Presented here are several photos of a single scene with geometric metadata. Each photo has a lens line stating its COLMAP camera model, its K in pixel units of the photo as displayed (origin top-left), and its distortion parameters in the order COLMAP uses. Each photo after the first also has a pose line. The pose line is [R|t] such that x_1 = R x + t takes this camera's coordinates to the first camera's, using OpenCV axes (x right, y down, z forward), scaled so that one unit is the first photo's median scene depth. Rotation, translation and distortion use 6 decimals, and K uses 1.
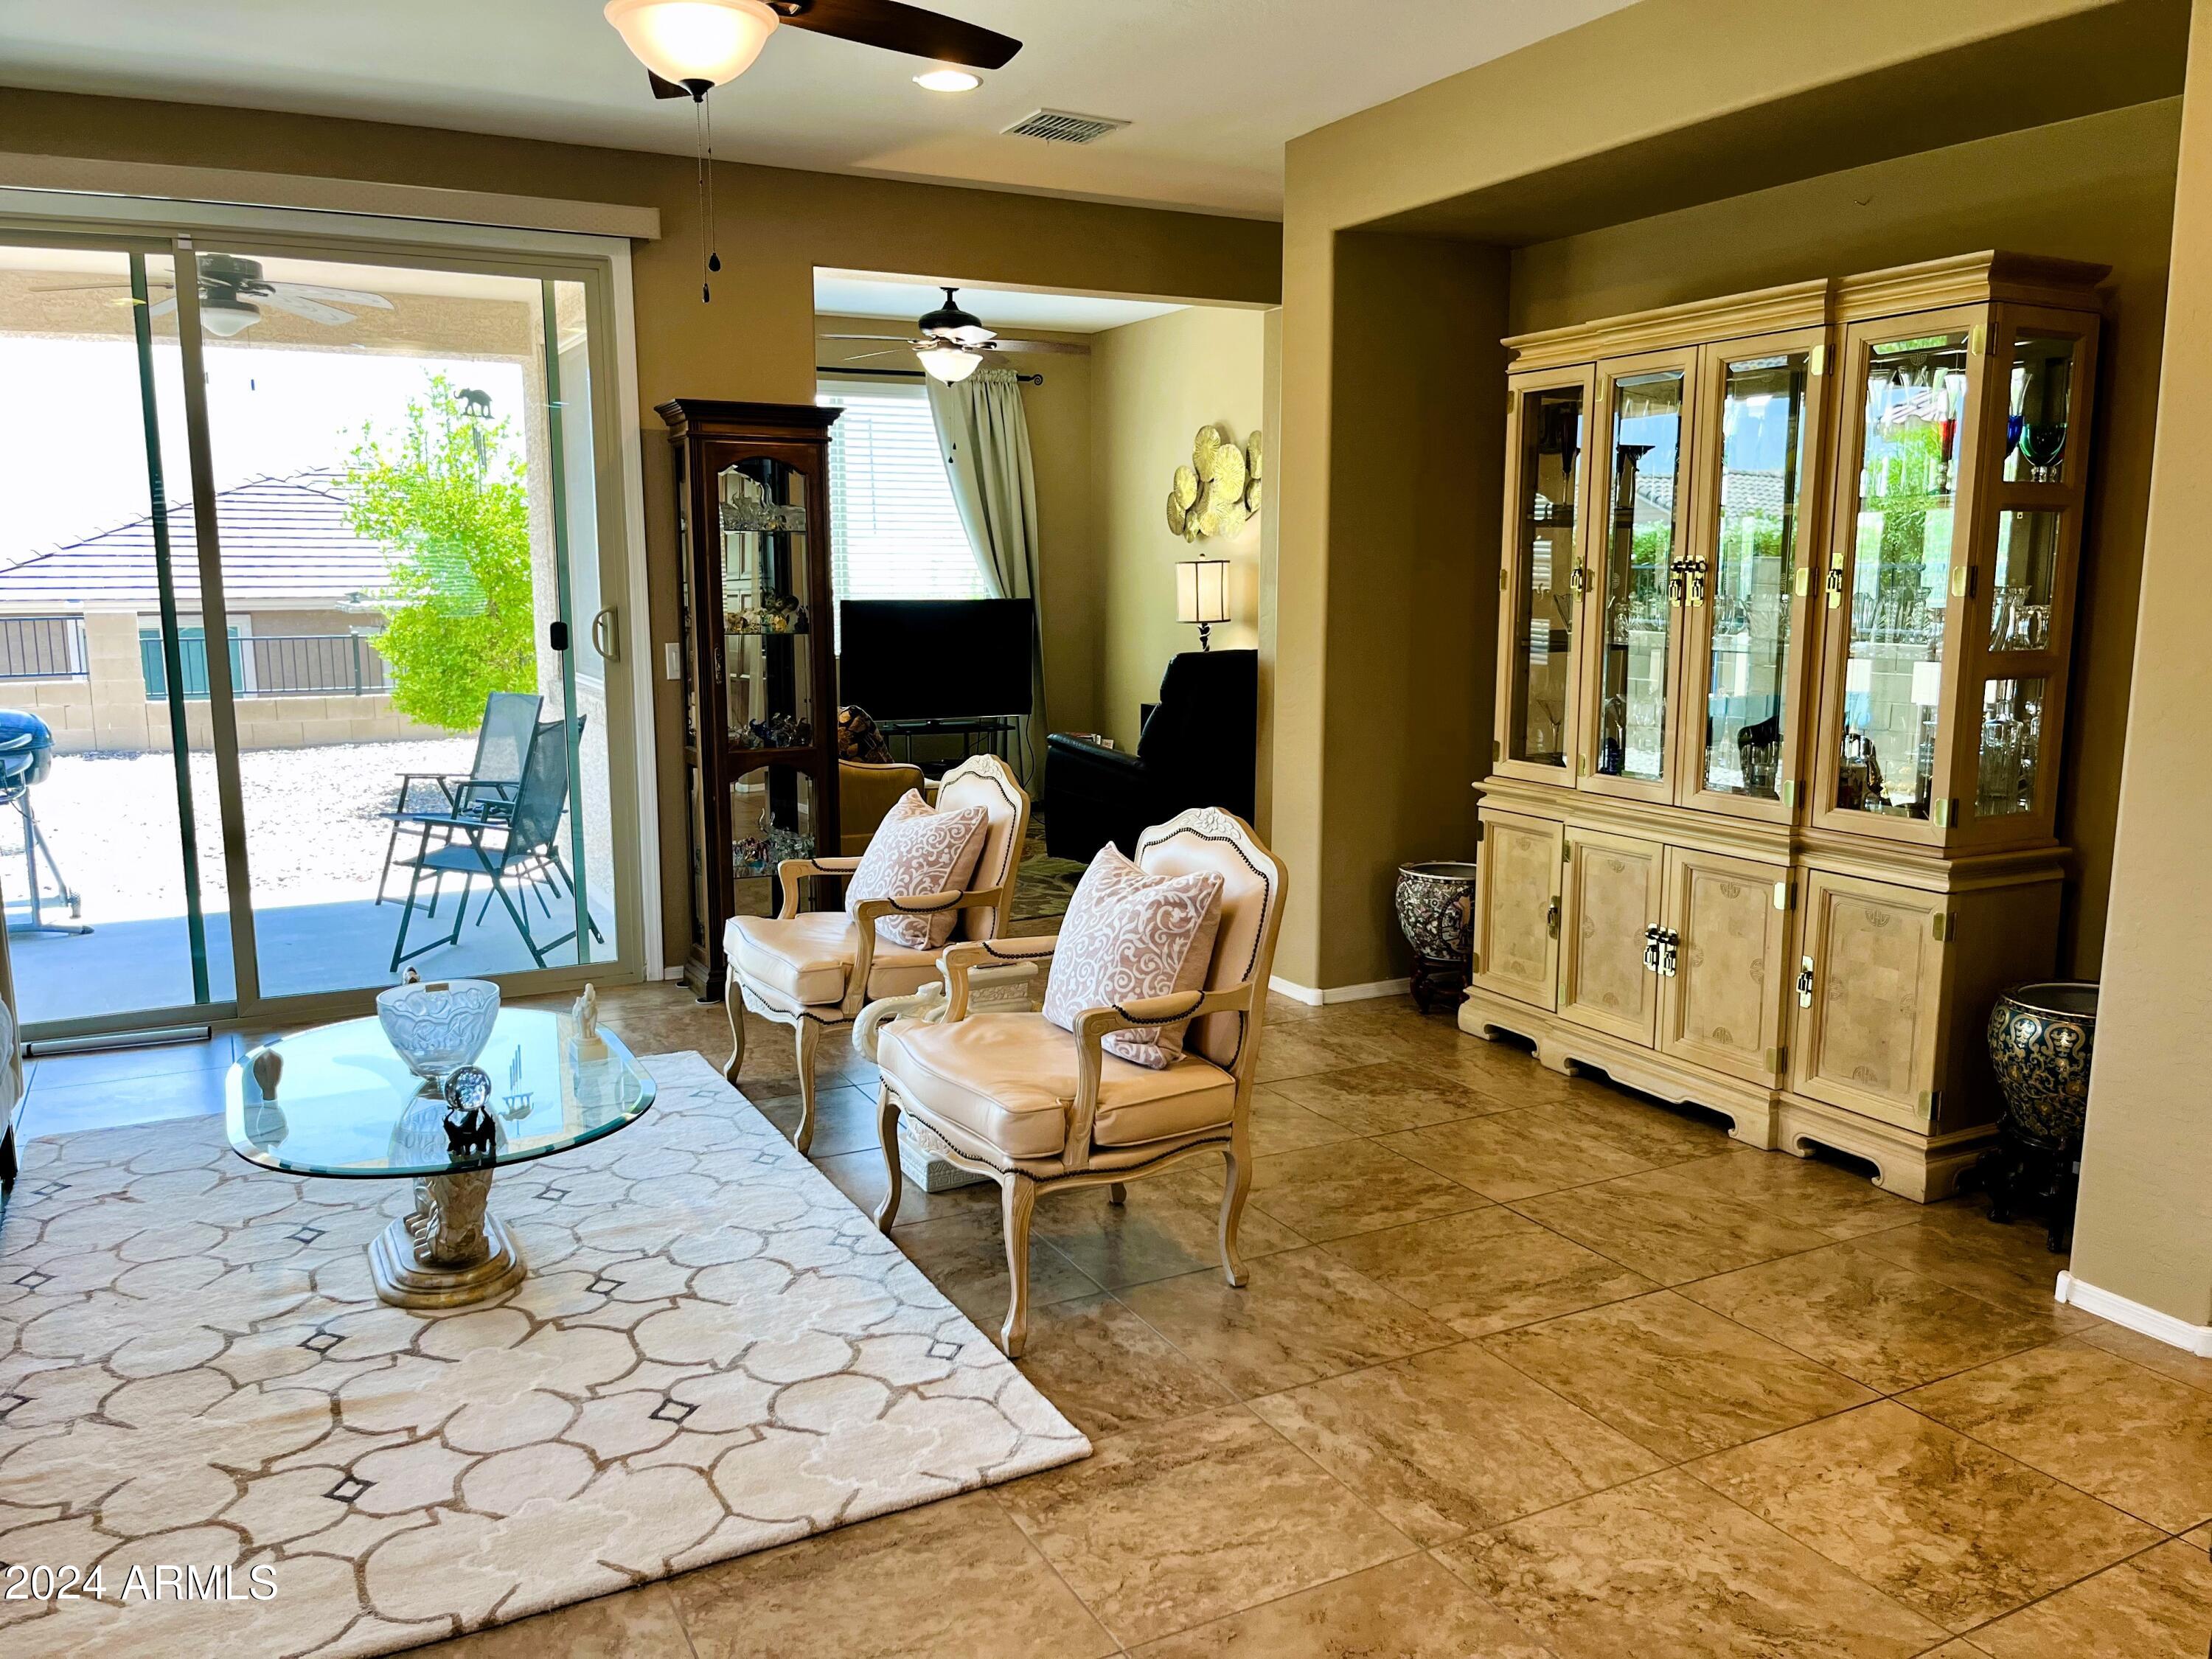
lens RADIAL K [[1665.7, 0, 1128.2], [0, 1665.7, 829.5], [0, 0, 1]] dist [0.047942, -0.071845]
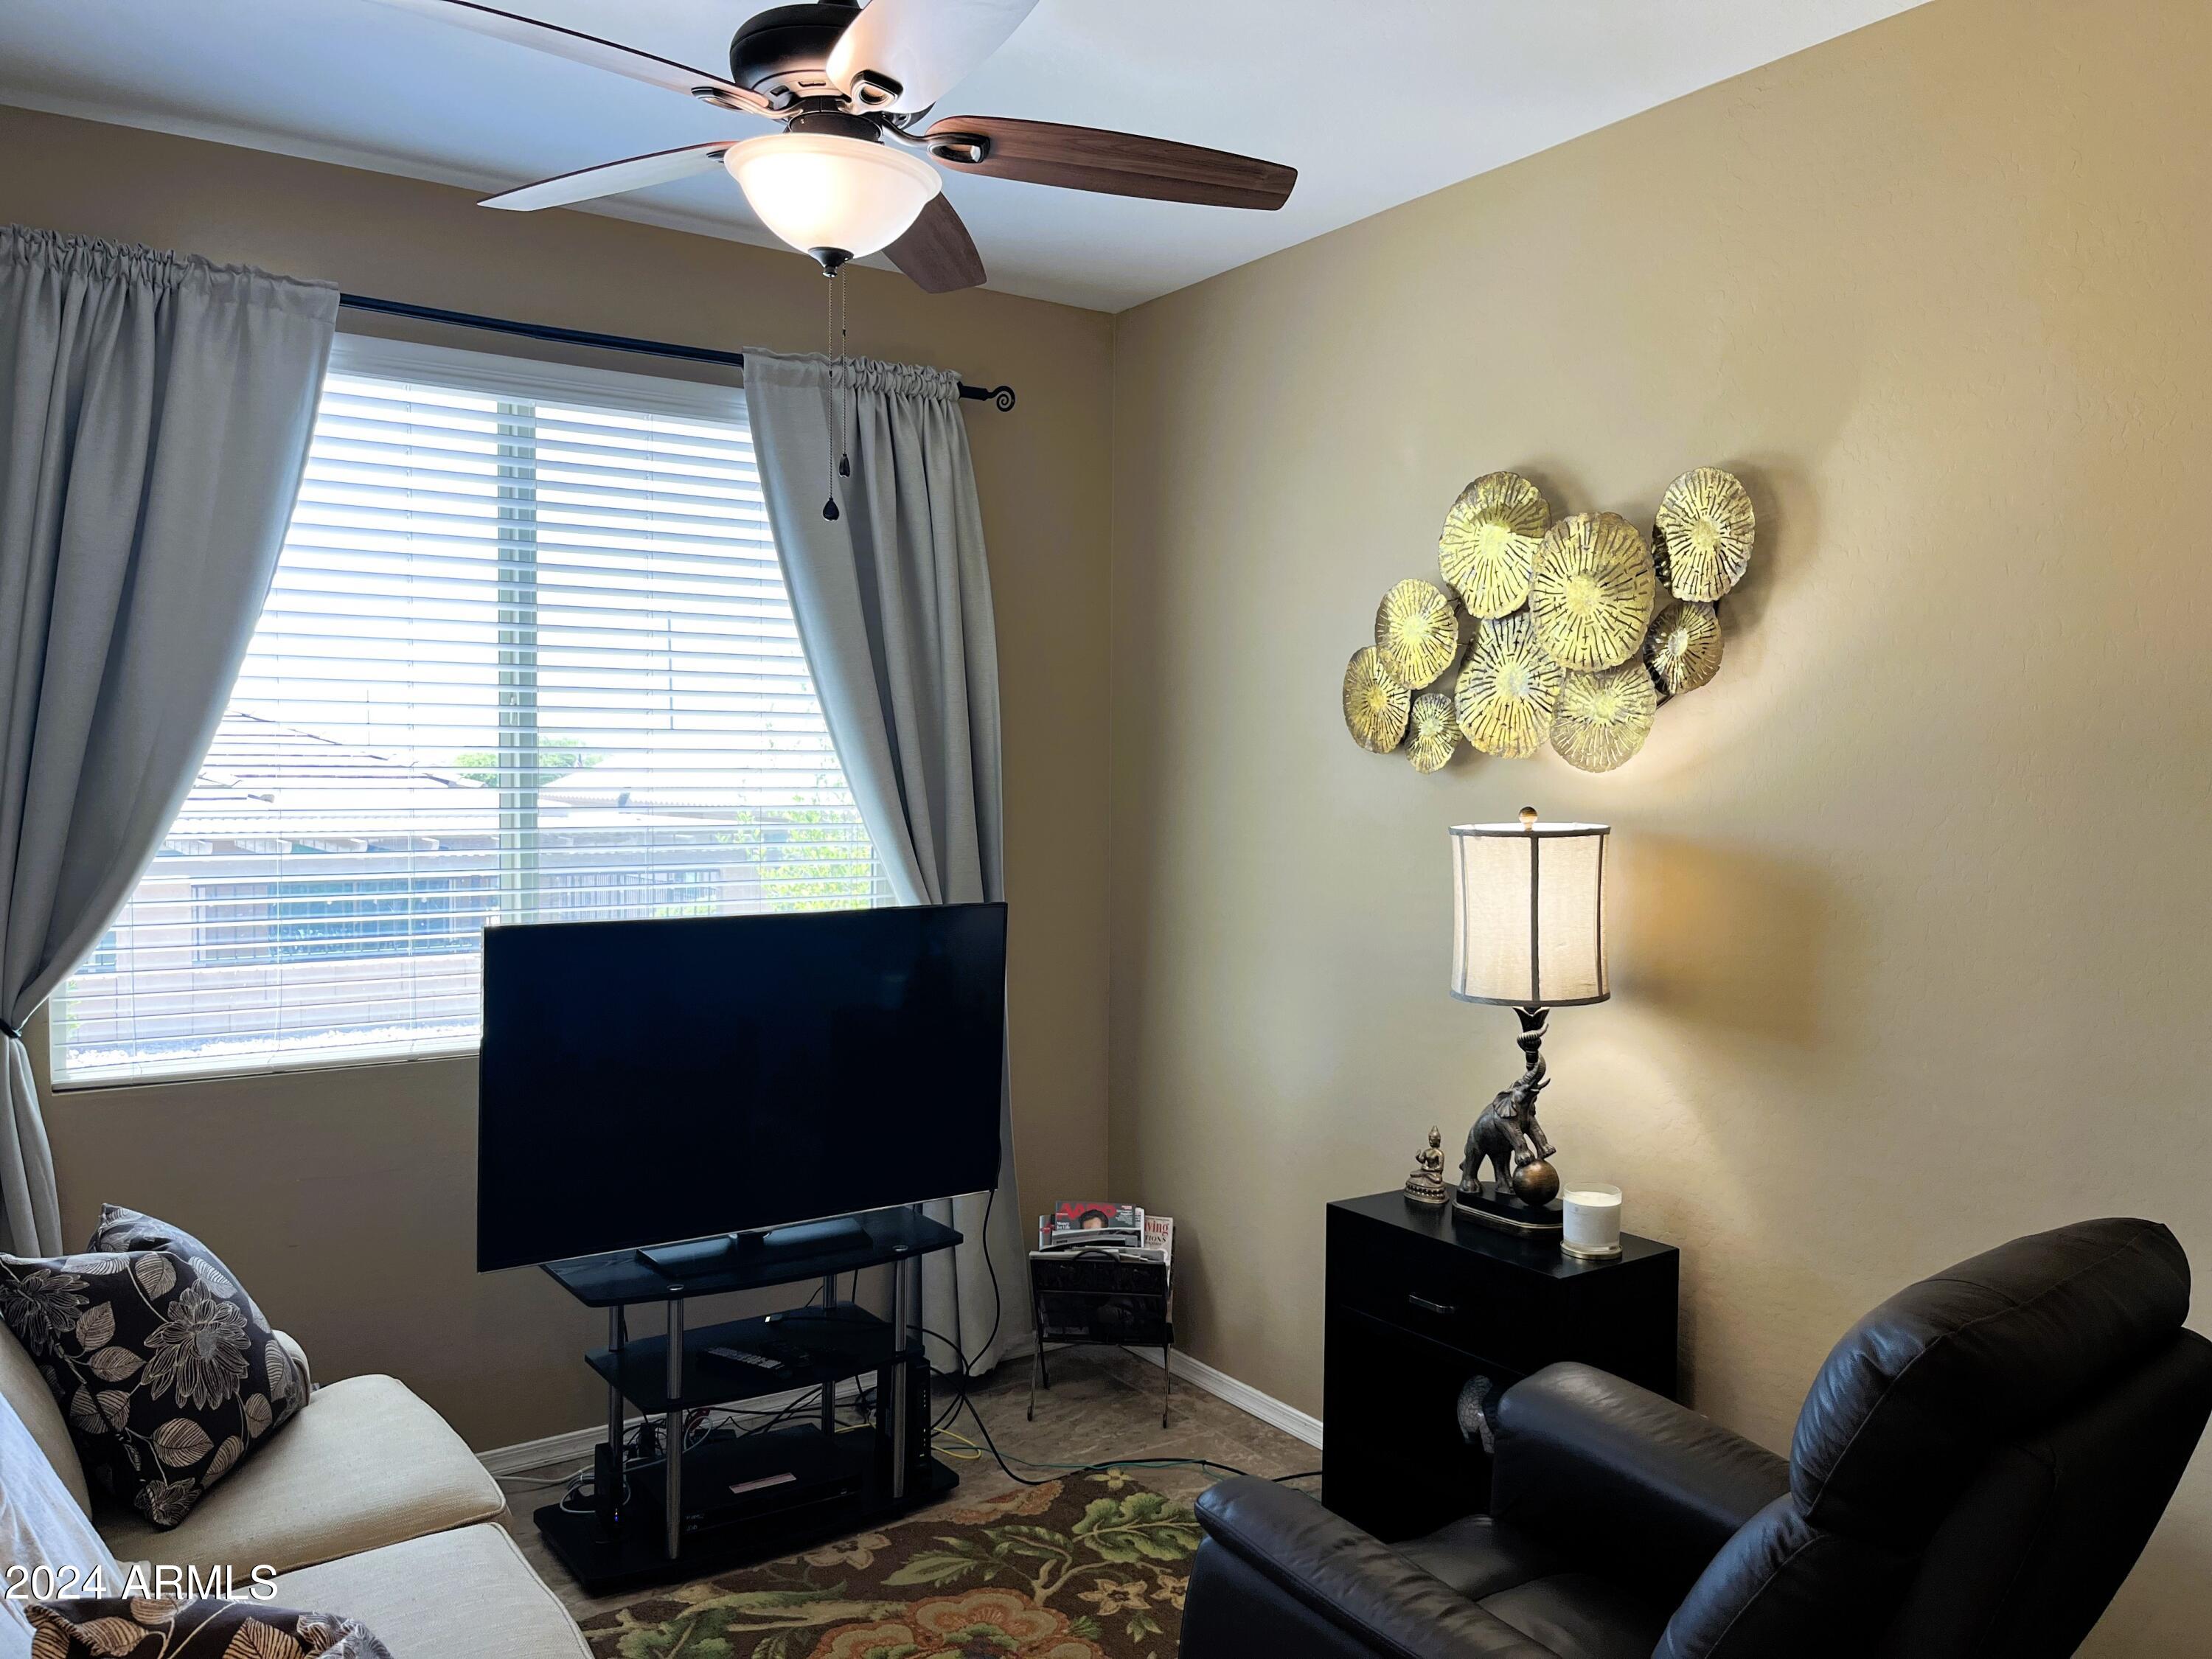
lens RADIAL K [[1665.7, 0, 1097.7], [0, 1665.7, 824.6], [0, 0, 1]] dist [0.047942, -0.071845]
pose [[0.994437, -0.000657, 0.105328, -0.079018], [0.013894, 0.992061, -0.124989, -0.110113], [-0.104410, 0.125757, 0.986551, 0.610491]]
